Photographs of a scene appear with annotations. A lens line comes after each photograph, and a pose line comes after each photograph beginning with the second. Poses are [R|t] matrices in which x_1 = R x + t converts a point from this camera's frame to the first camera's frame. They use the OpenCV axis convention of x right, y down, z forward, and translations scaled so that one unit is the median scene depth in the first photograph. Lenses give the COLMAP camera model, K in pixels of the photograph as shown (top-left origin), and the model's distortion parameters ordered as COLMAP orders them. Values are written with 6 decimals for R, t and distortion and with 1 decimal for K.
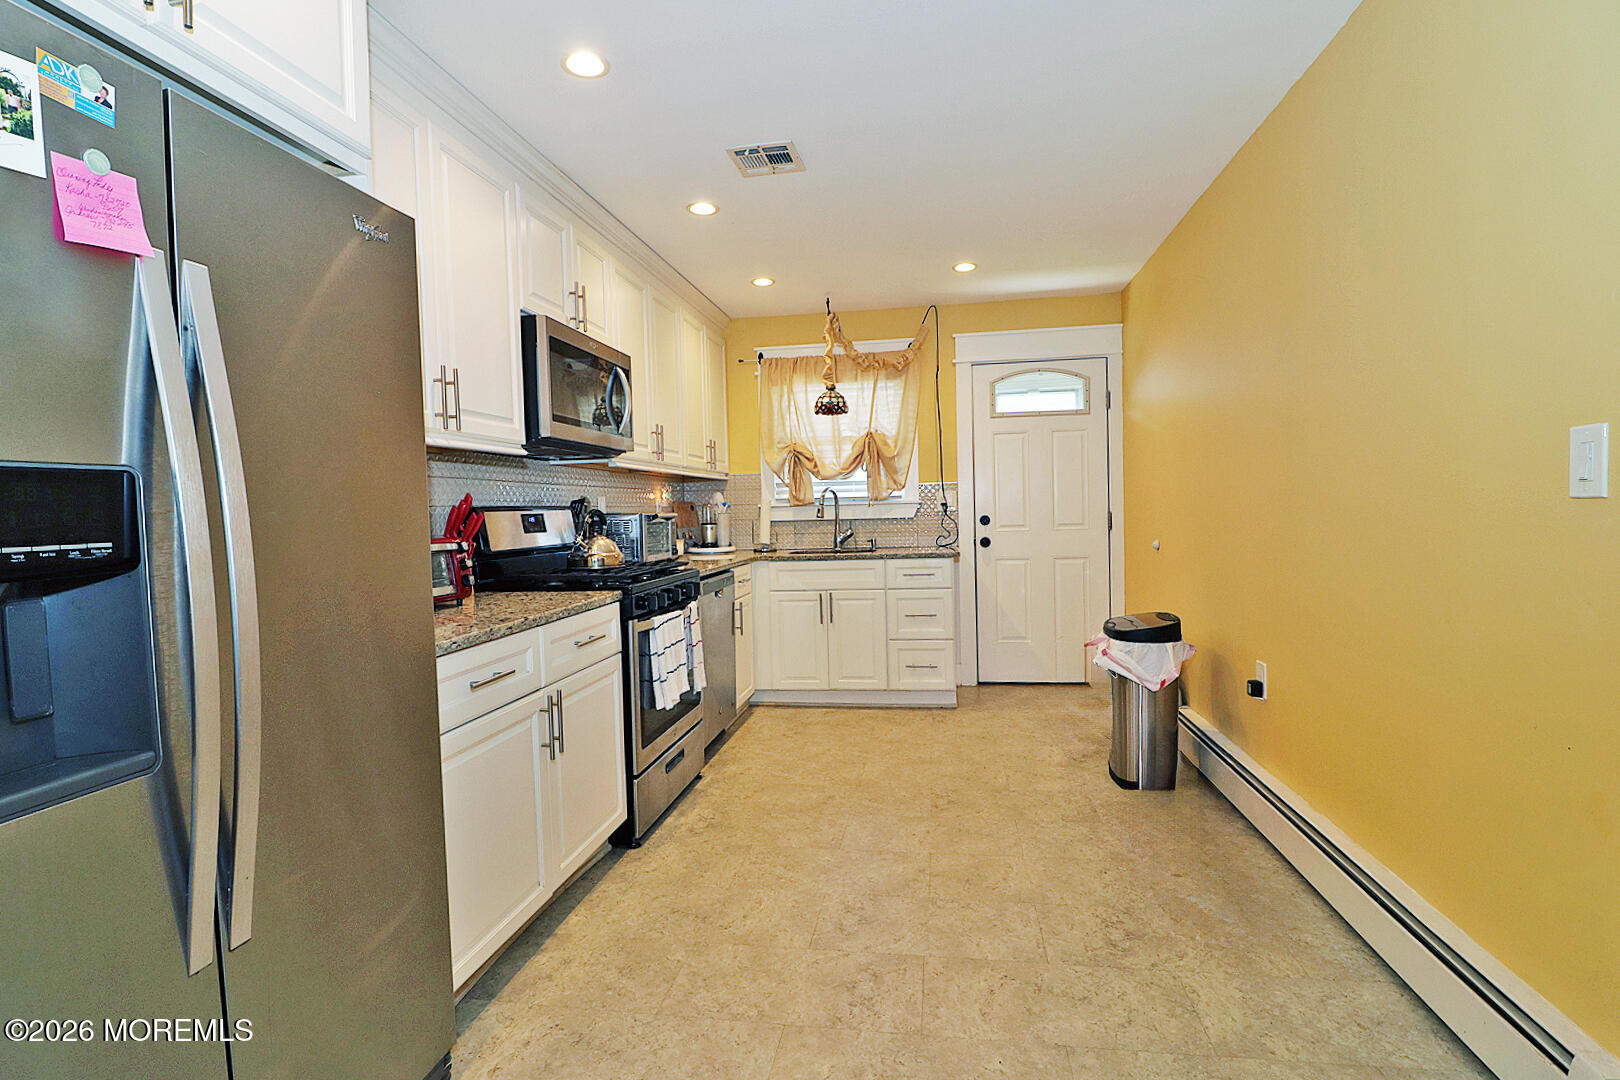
lens RADIAL K [[786.1, 0, 816.4], [0, 786.1, 542.7], [0, 0, 1]] dist [-0.000246, -0.014040]
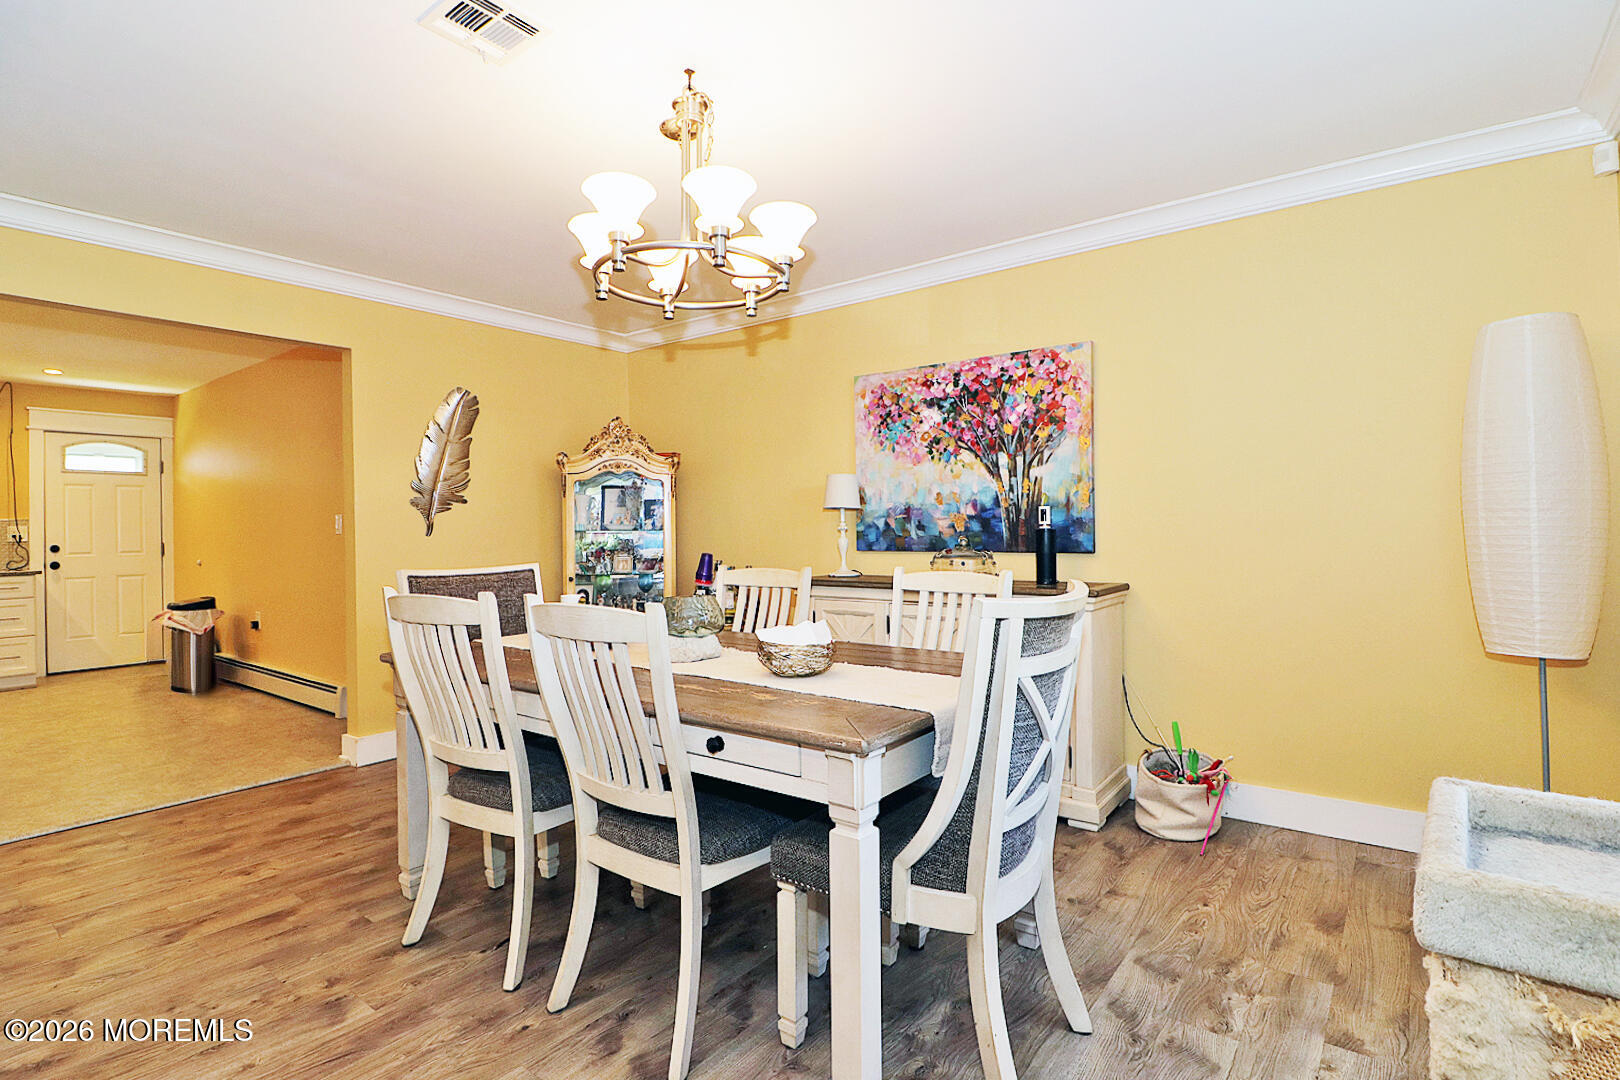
lens RADIAL K [[779.0, 0, 786.9], [0, 779.0, 534.0], [0, 0, 1]] dist [-0.002155, -0.017918]
pose [[0.483682, 0.019140, 0.875034, -0.371391], [0.035853, 0.998488, -0.041658, 0.052012], [-0.874509, 0.051522, 0.482265, -0.817639]]
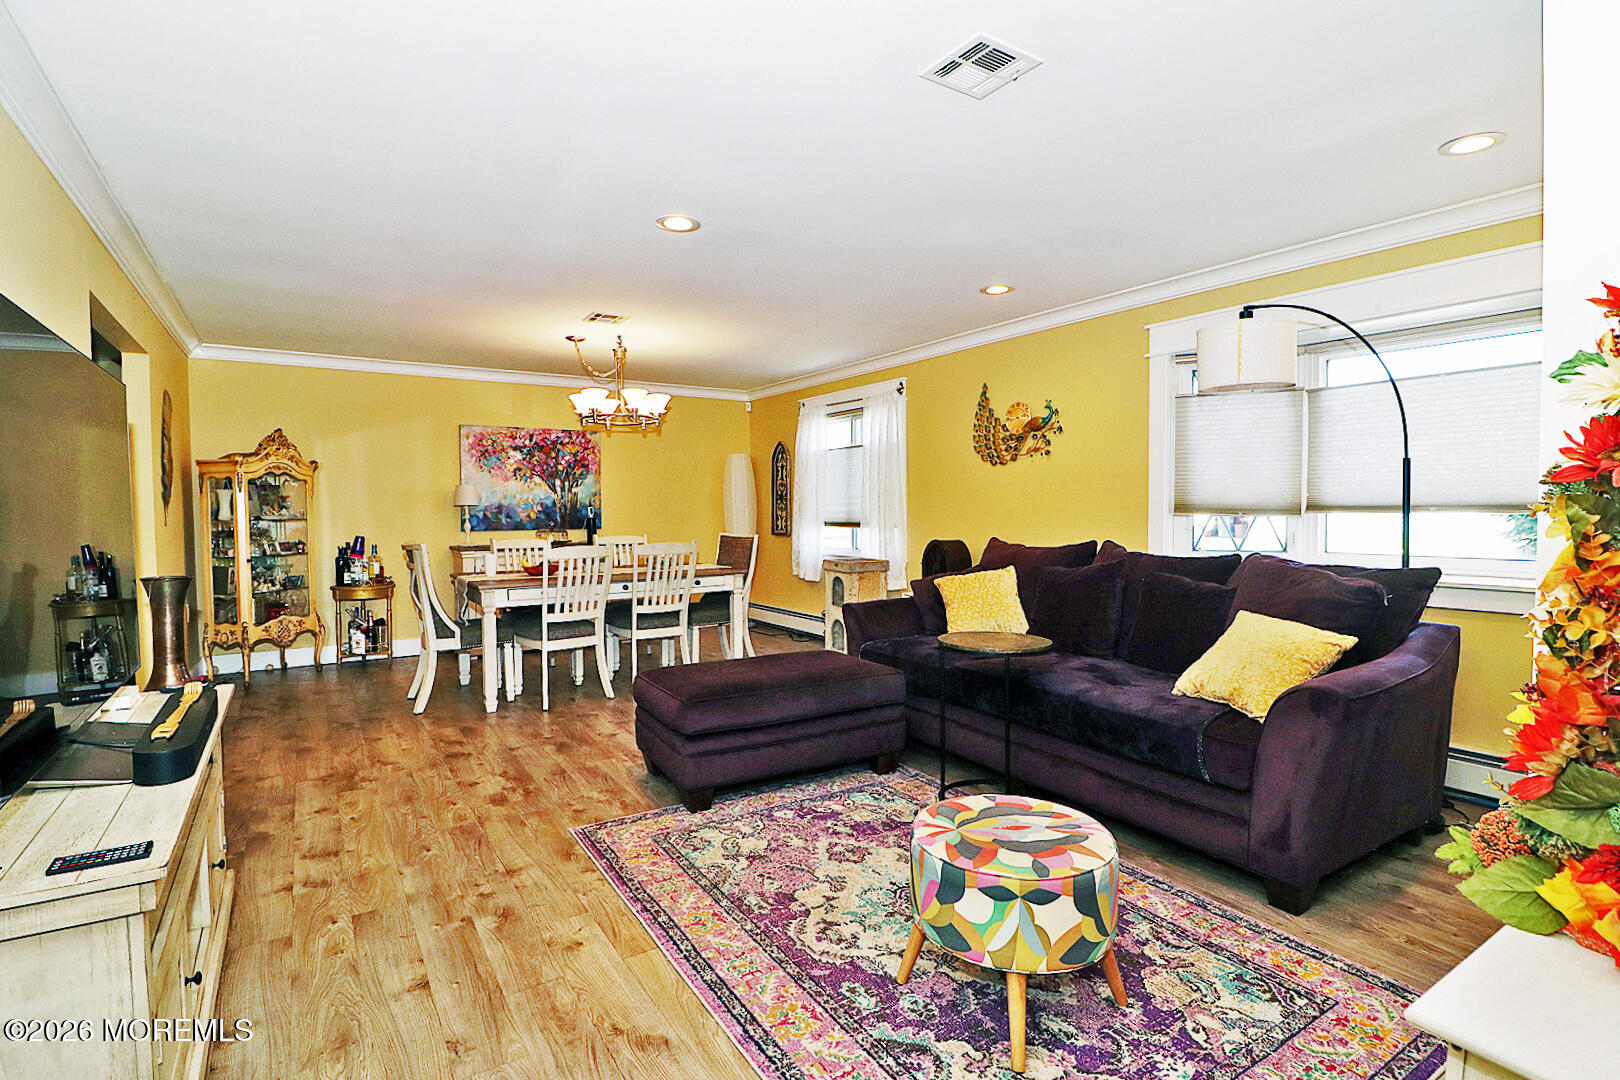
lens RADIAL K [[771.5, 0, 810.6], [0, 771.5, 537.0], [0, 0, 1]] dist [0.000269, -0.013181]
pose [[-0.675050, 0.005545, 0.737751, -1.099786], [0.059152, 0.997159, 0.046631, 0.016929], [-0.735397, 0.075118, -0.673460, 0.090402]]
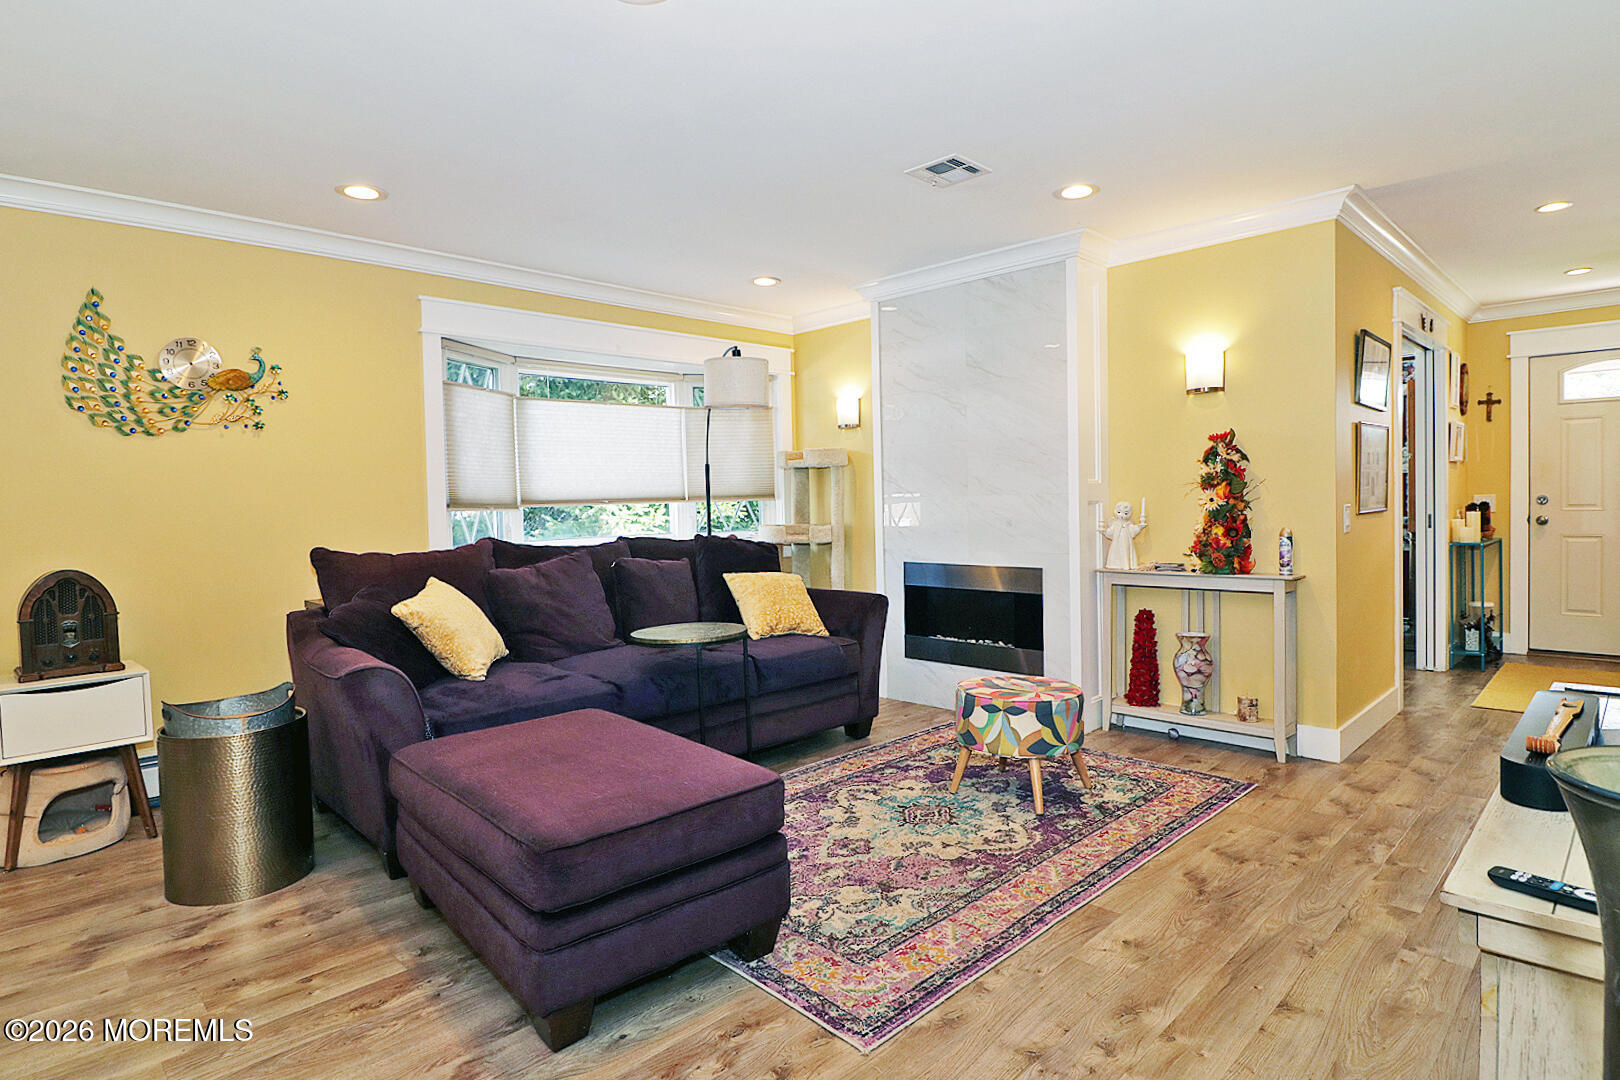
lens RADIAL K [[863.5, 0, 815.8], [0, 863.5, 526.8], [0, 0, 1]] dist [0.005816, -0.016266]
pose [[-0.581522, 0.068740, -0.810621, -0.114058], [0.005221, 0.996719, 0.080776, 0.000961], [0.813514, 0.042741, -0.579973, 0.023500]]
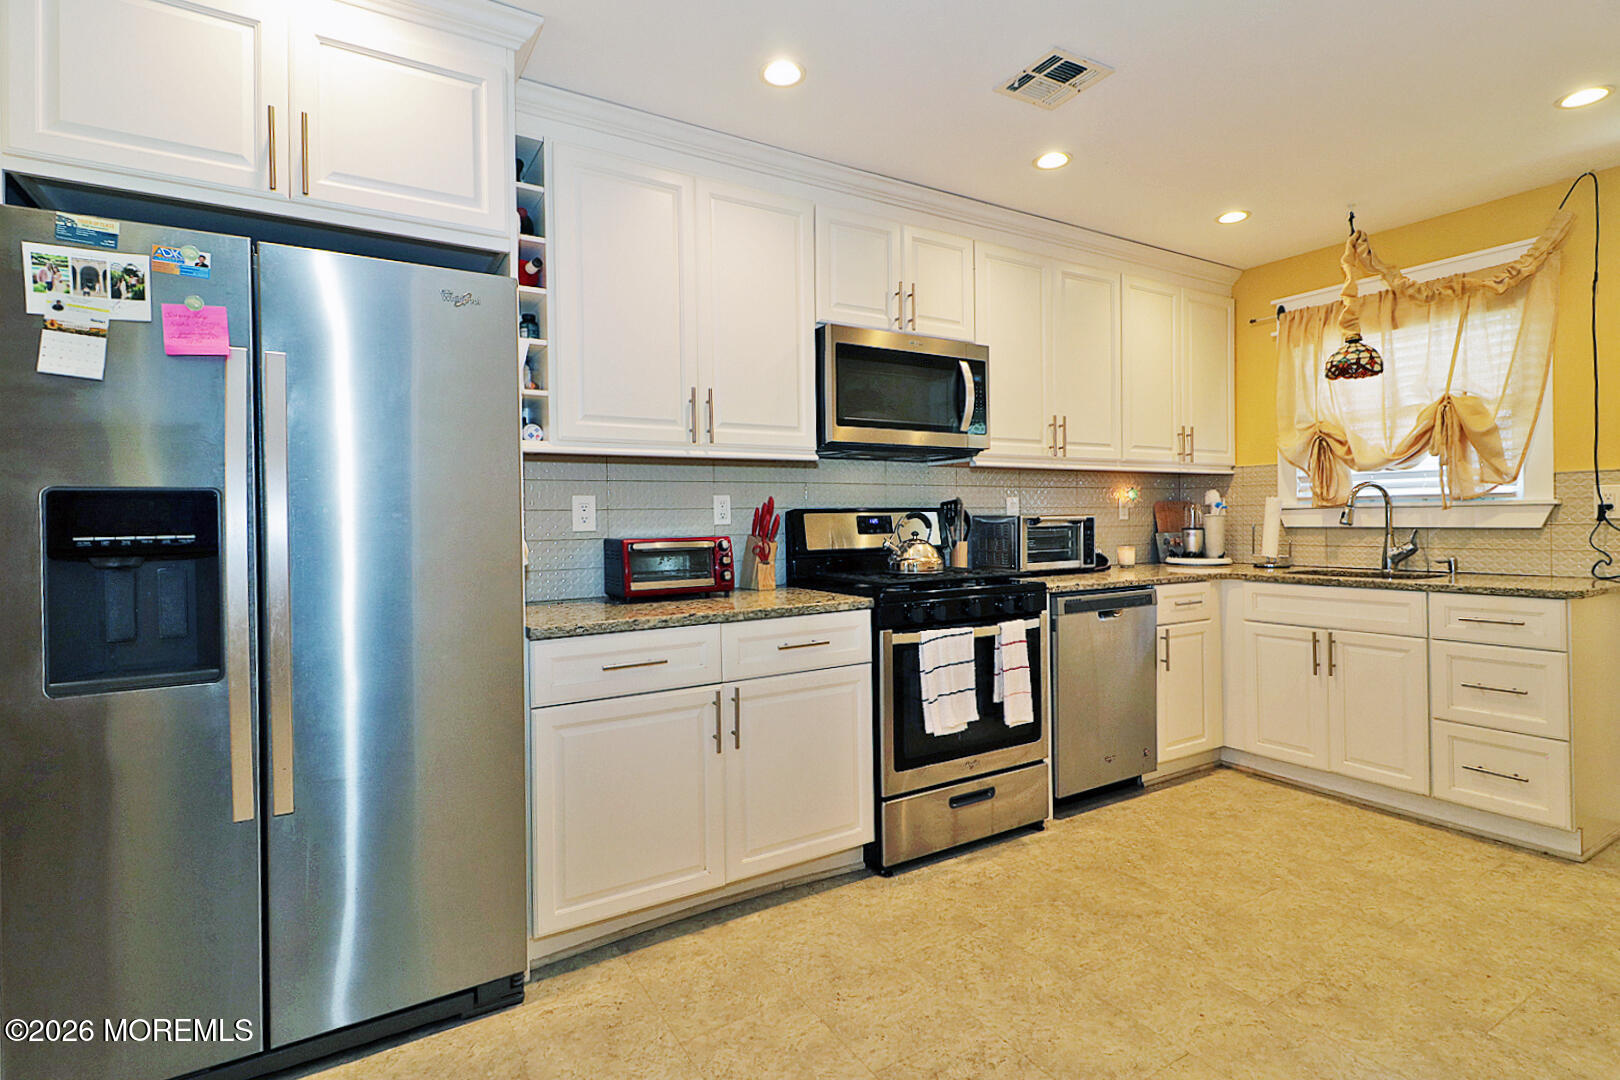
lens RADIAL K [[779.6, 0, 812.4], [0, 779.6, 517.8], [0, 0, 1]] dist [0.030338, -0.015908]
pose [[0.648224, 0.018165, -0.761233, 0.257934], [-0.037815, 0.999250, -0.008356, -0.015648], [0.760510, 0.034203, 0.648424, 0.198238]]
